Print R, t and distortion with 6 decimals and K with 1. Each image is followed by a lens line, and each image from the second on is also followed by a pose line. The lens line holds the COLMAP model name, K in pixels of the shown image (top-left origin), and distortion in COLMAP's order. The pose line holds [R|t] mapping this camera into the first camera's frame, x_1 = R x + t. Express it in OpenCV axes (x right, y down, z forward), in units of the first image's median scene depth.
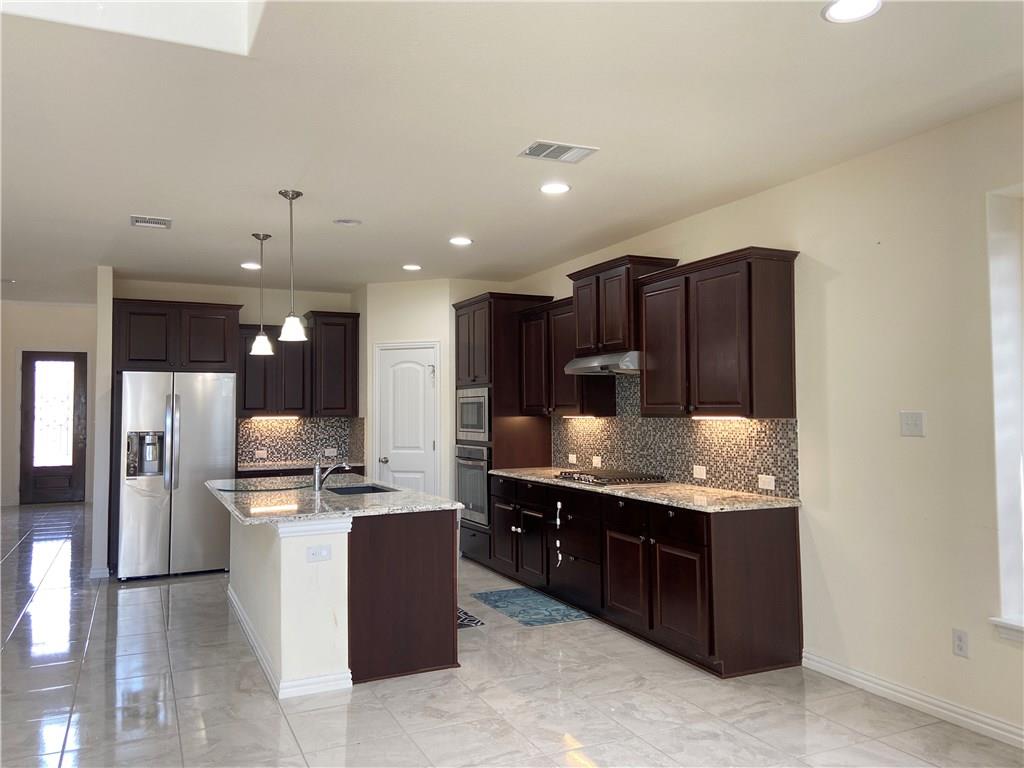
lens RADIAL K [[770.1, 0, 512.0], [0, 770.1, 384.0], [0, 0, 1]] dist [0.129707, -0.160164]
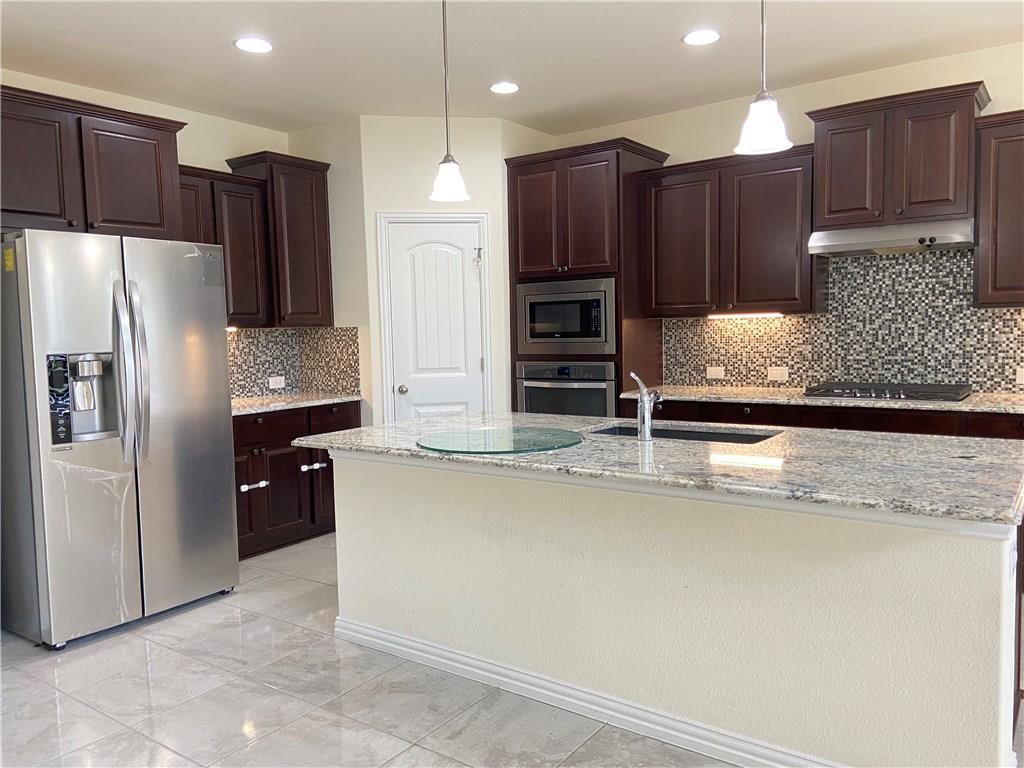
lens RADIAL K [[764.0, 0, 512.0], [0, 764.0, 384.0], [0, 0, 1]] dist [0.078870, 0.001895]
pose [[0.875974, -0.051285, 0.479624, -0.457744], [0.001874, 0.994686, 0.102936, 0.028874], [-0.482354, -0.089271, 0.871416, 0.425611]]
